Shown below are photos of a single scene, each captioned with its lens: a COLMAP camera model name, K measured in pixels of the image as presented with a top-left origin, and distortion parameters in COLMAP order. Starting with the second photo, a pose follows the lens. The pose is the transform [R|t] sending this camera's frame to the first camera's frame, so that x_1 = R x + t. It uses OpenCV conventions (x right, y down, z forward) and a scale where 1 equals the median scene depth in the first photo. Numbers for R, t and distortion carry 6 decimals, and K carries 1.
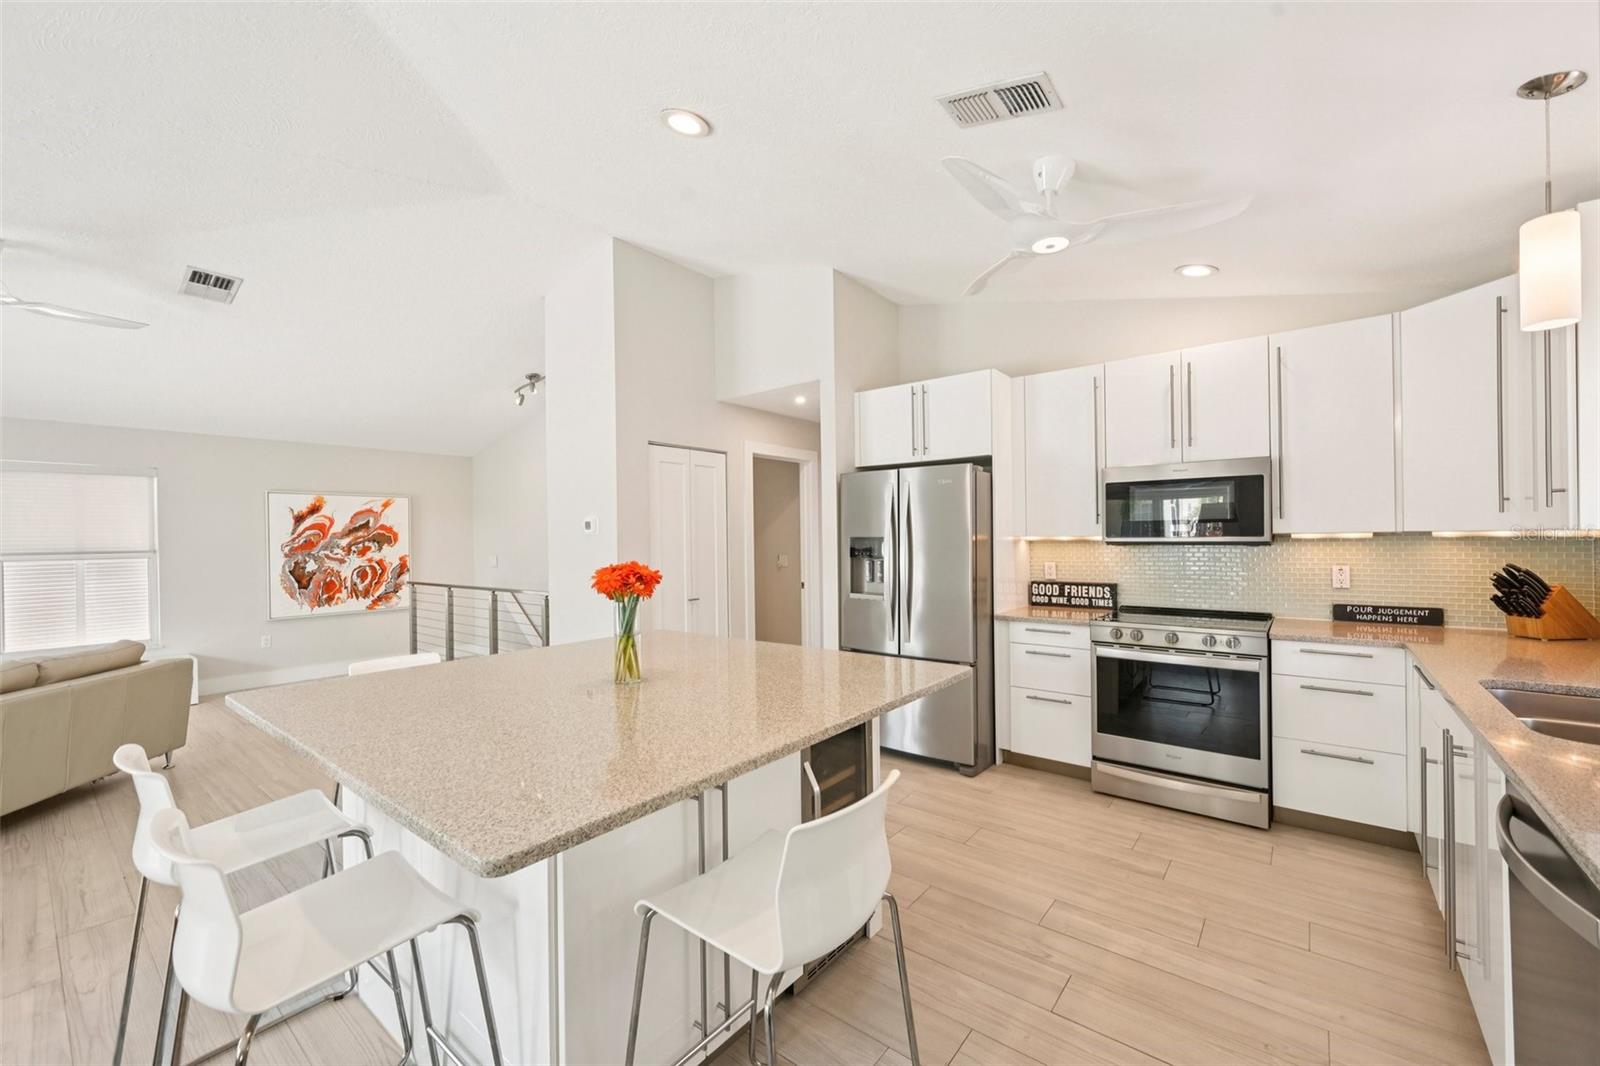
lens RADIAL K [[638.4, 0, 805.8], [0, 638.4, 538.4], [0, 0, 1]] dist [-0.002149, 0.000509]
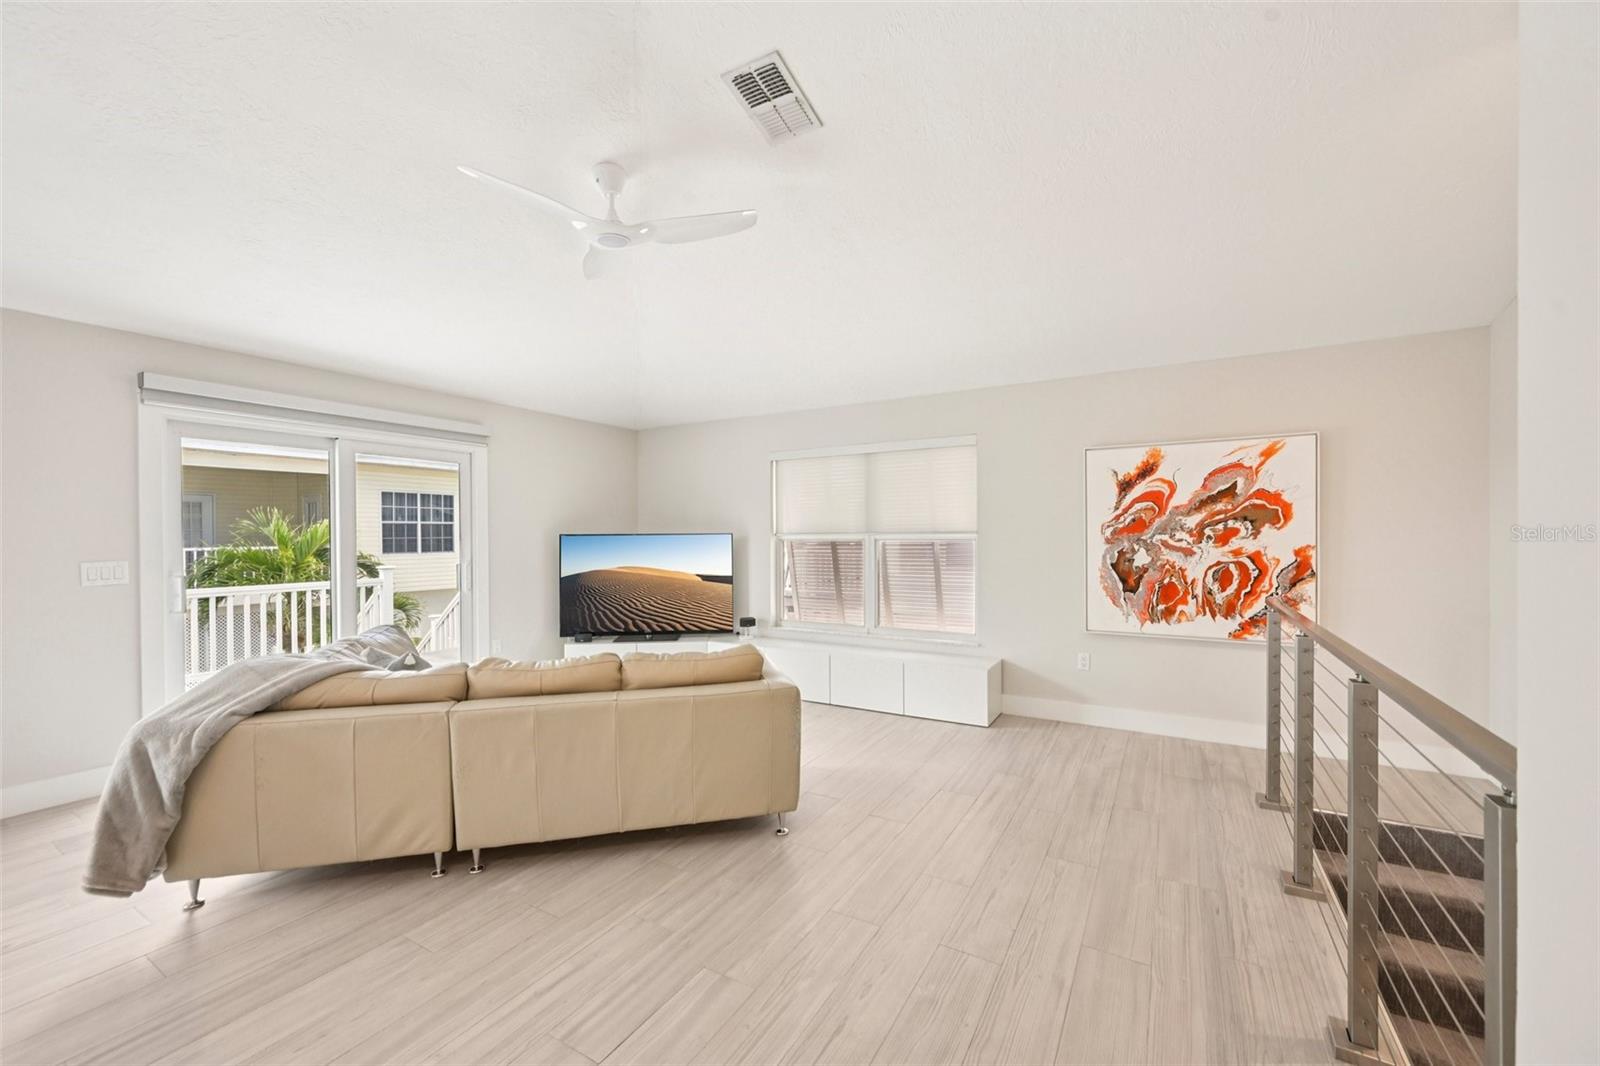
lens RADIAL K [[630.0, 0, 803.4], [0, 630.0, 540.4], [0, 0, 1]] dist [-0.001207, 0.000404]
pose [[0.139467, 0.019873, -0.990027, -0.270119], [0.001422, 0.999794, 0.020270, 0.016835], [0.990226, -0.004235, 0.139410, 0.803870]]
